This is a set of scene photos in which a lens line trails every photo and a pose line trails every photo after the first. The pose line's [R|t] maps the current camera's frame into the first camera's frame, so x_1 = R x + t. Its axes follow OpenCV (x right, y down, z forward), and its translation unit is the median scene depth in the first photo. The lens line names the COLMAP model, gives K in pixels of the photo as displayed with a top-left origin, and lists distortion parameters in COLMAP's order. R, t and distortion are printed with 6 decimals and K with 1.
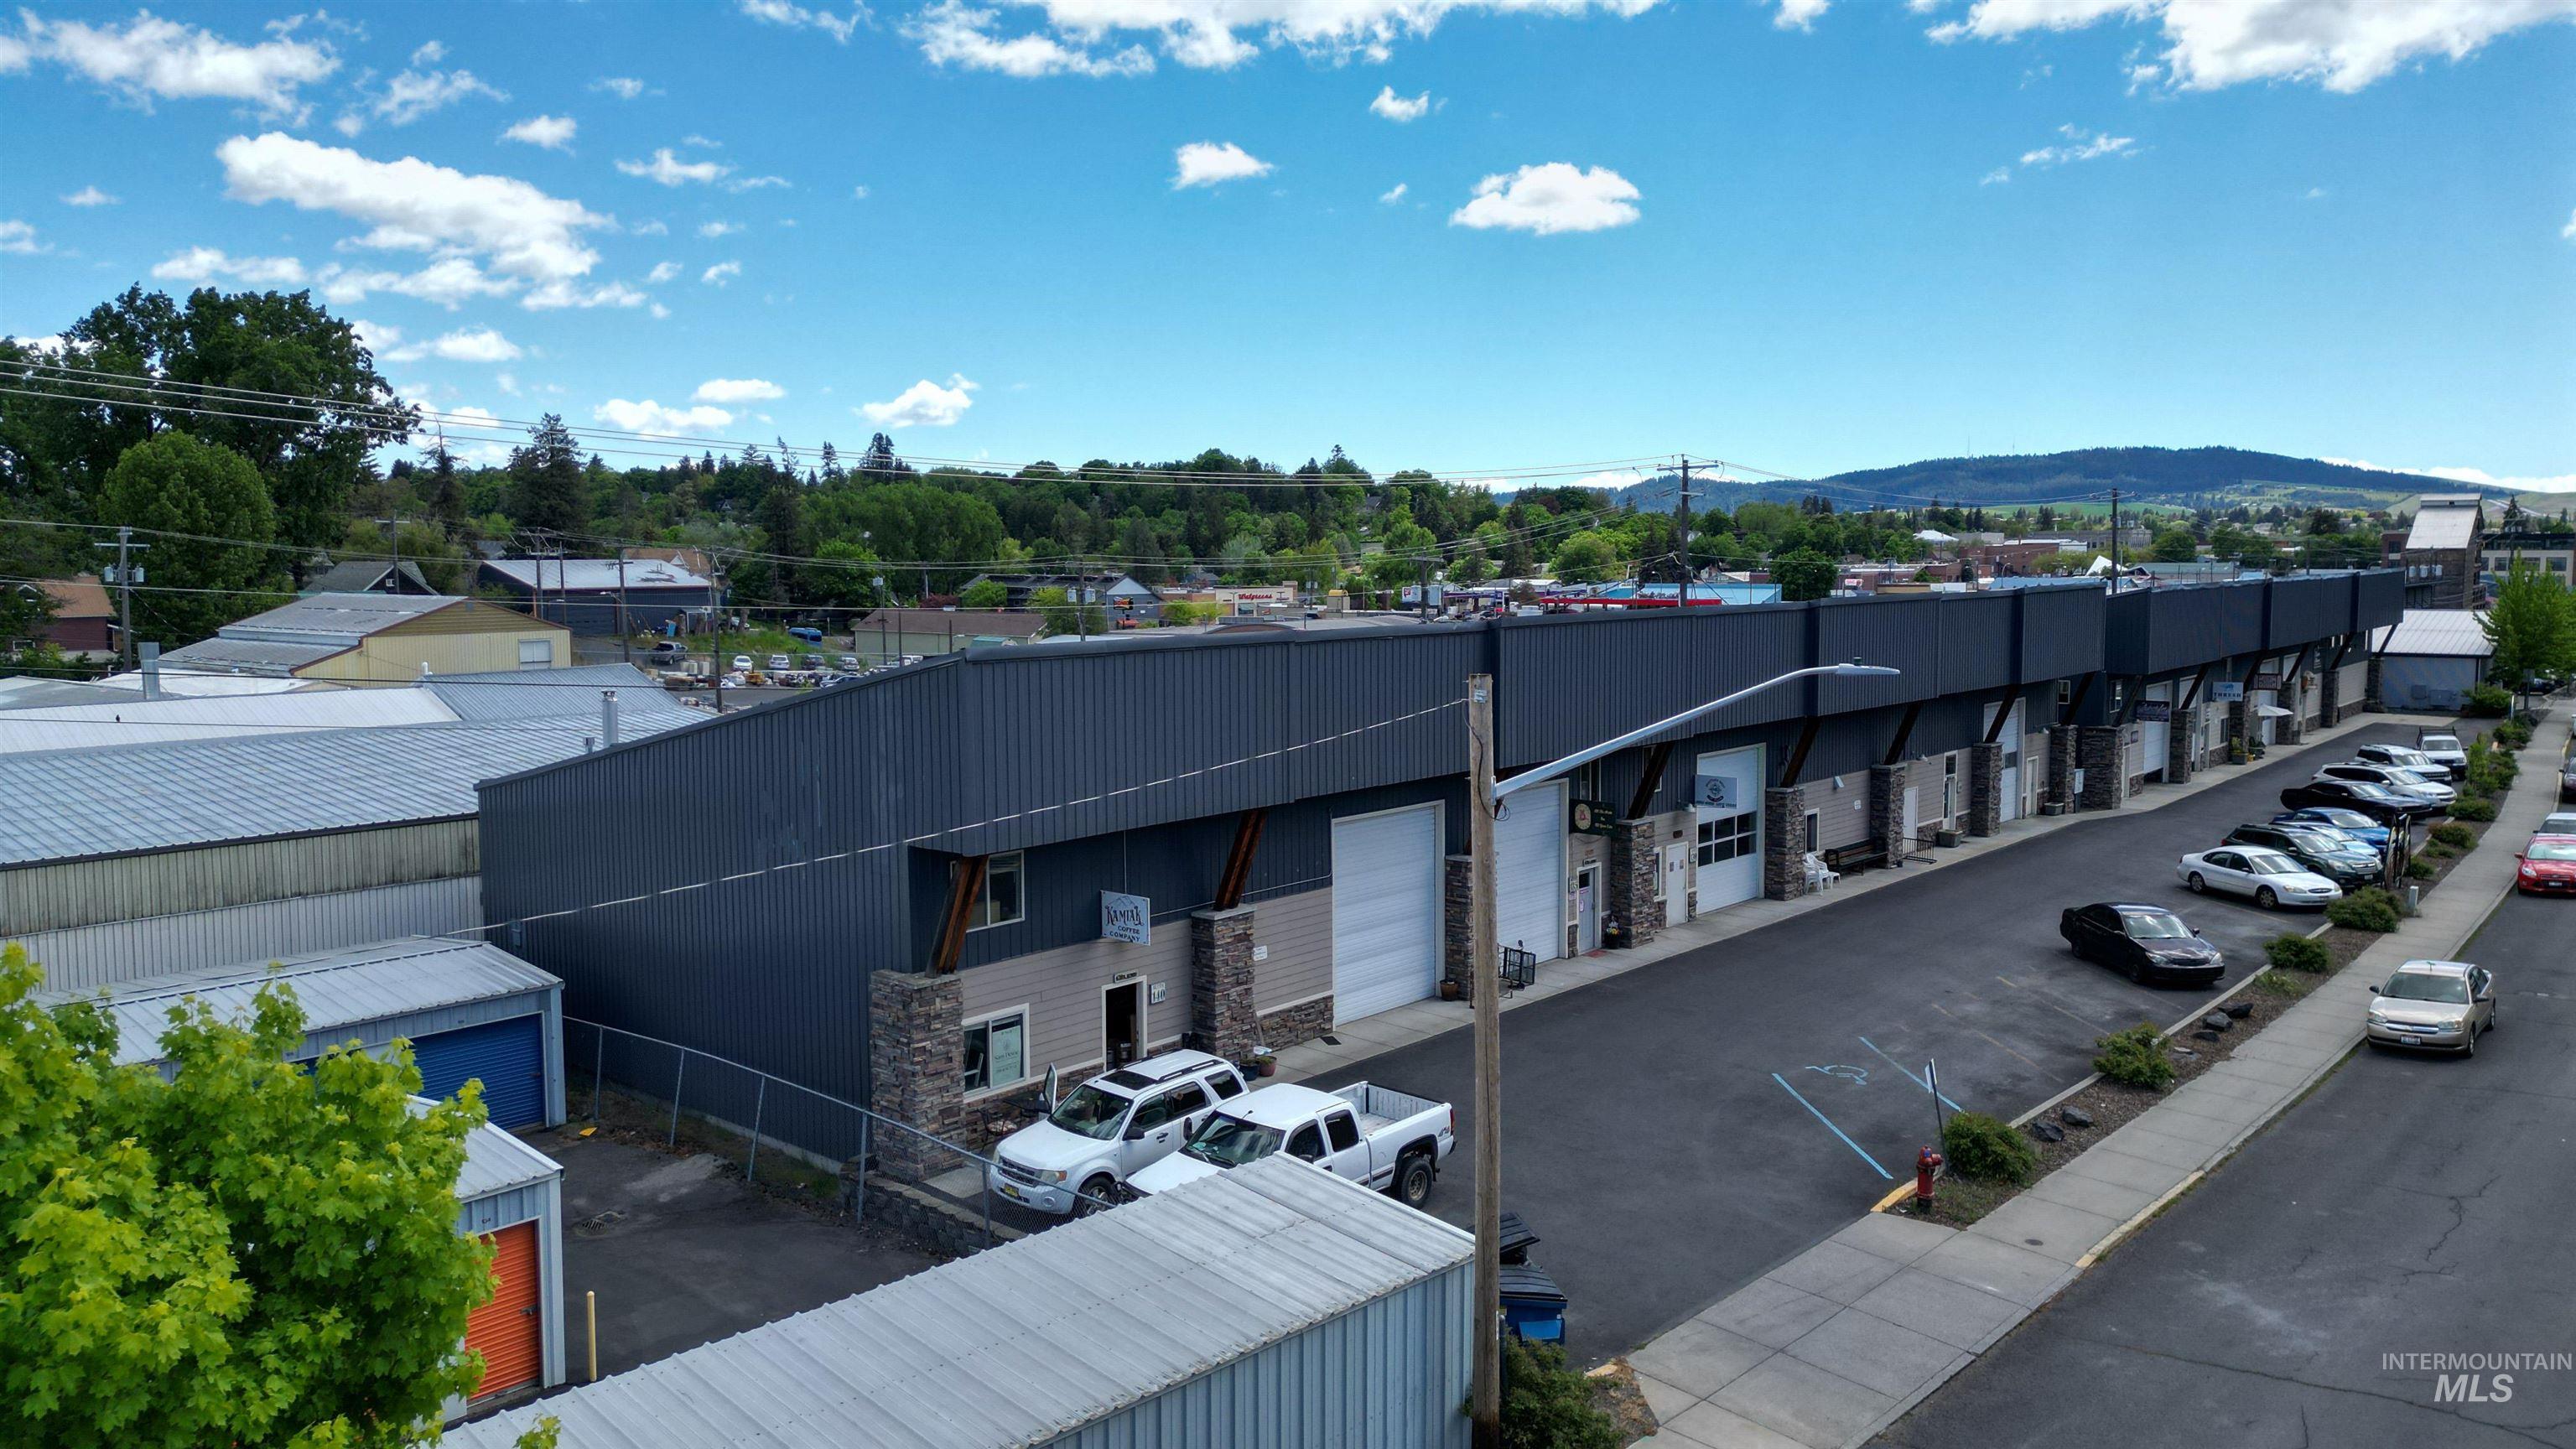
lens RADIAL K [[1790.8, 0, 1278.9], [0, 1790.8, 714.5], [0, 0, 1]] dist [0.087258, -0.080193]
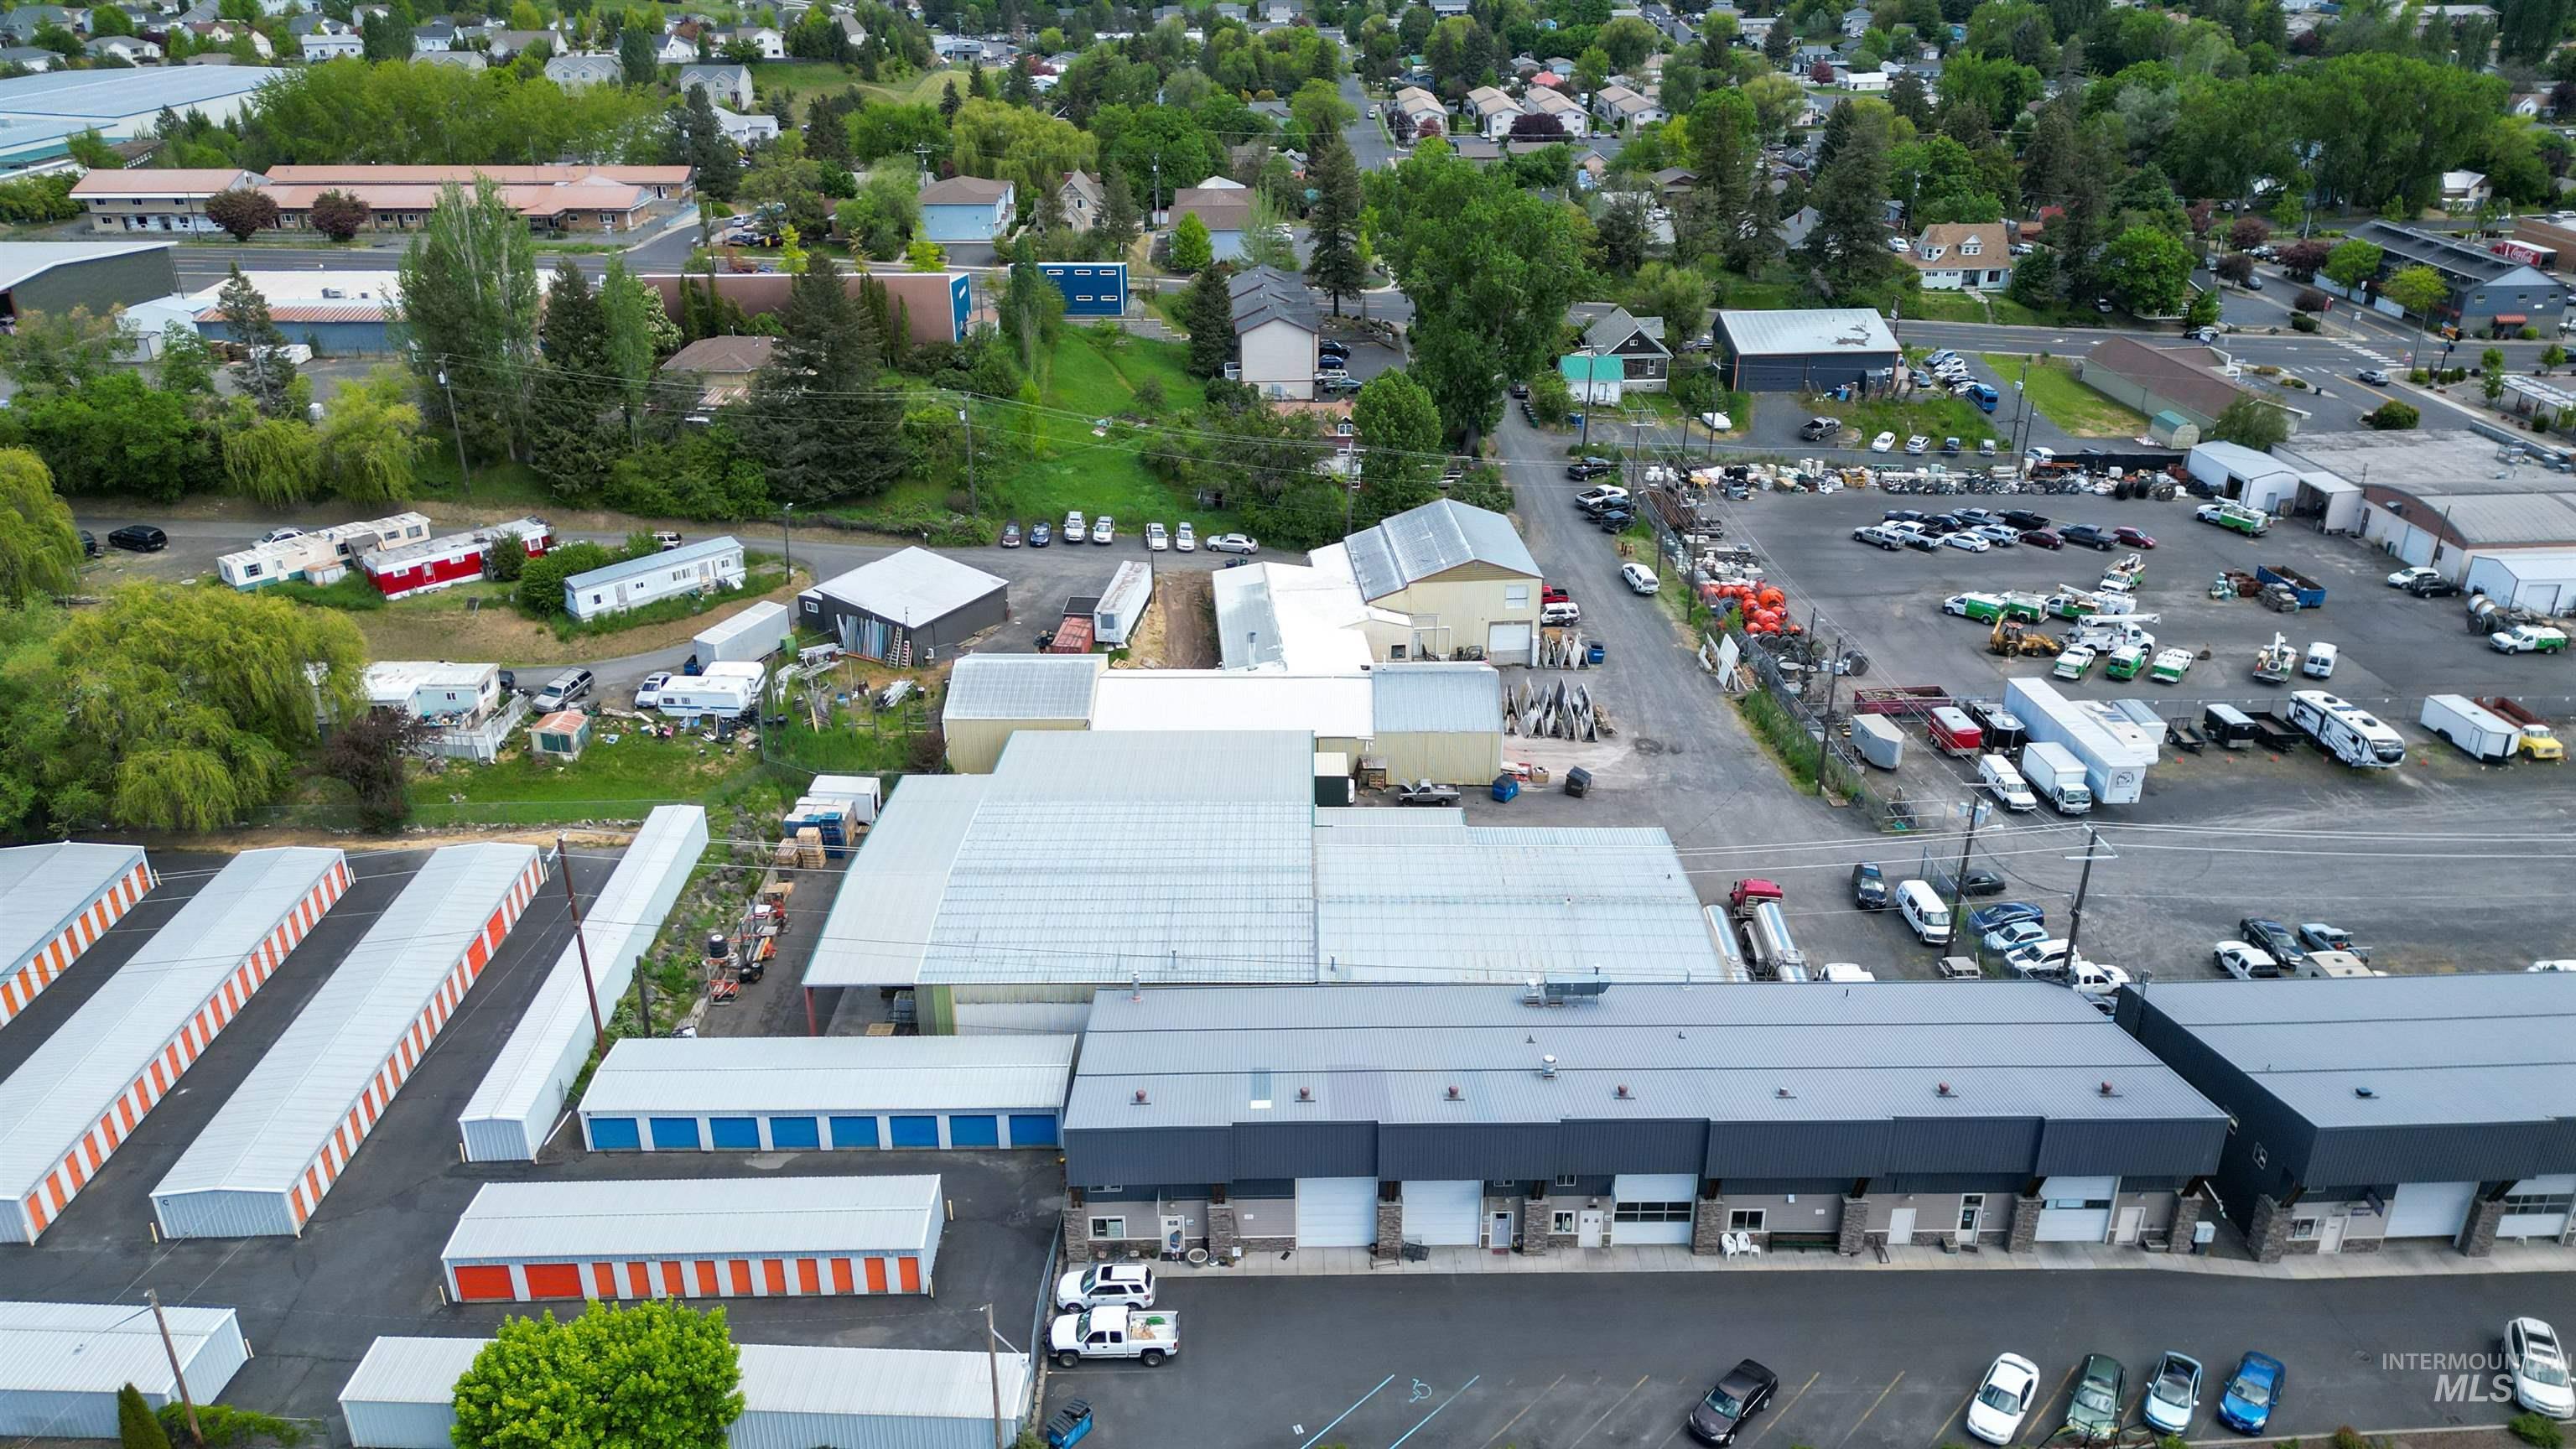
lens RADIAL K [[1790.8, 0, 1281.0], [0, 1790.8, 716.4], [0, 0, 1]] dist [0.087258, -0.080193]
pose [[0.676942, 0.307280, -0.668826, 1.141993], [-0.062486, 0.929398, 0.363751, -1.097324], [0.733379, -0.204446, 0.648350, -0.320742]]
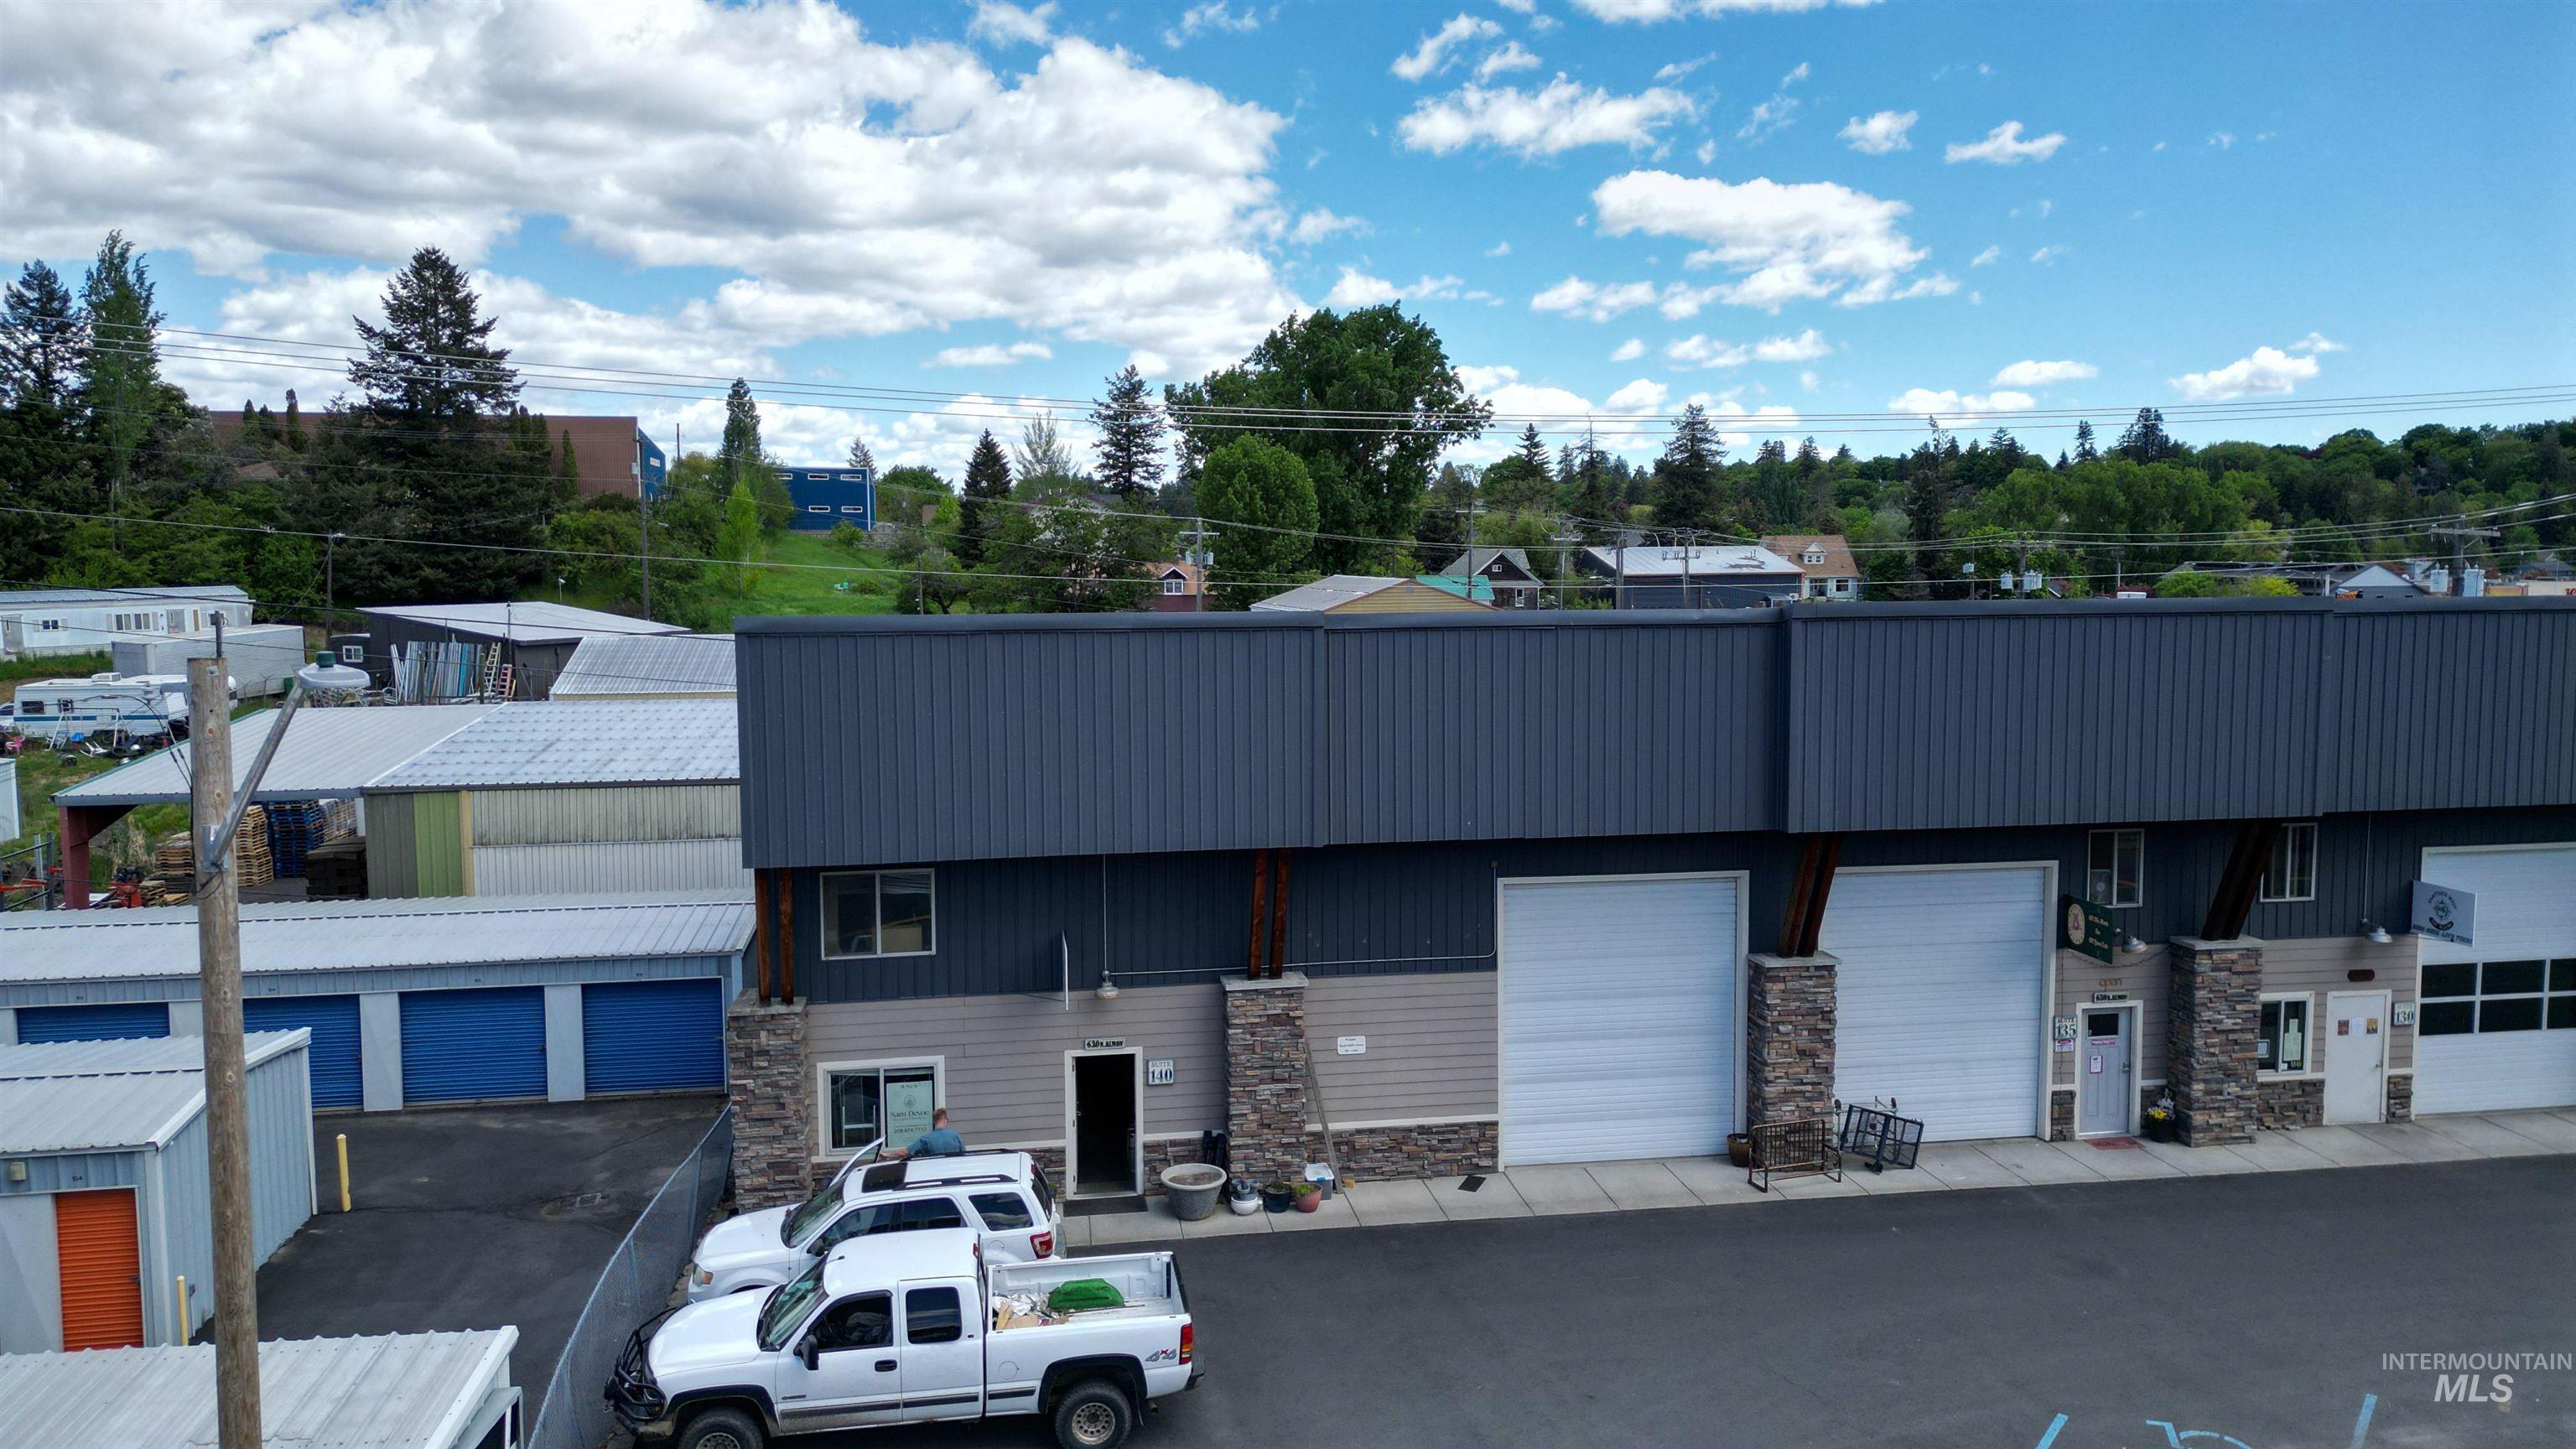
lens RADIAL K [[1790.8, 0, 1277.0], [0, 1790.8, 719.6], [0, 0, 1]] dist [0.087258, -0.080193]
pose [[0.778711, 0.060504, -0.624459, 0.337654], [-0.055488, 0.998080, 0.027511, -0.016601], [0.624924, 0.013227, 0.780573, 0.315179]]
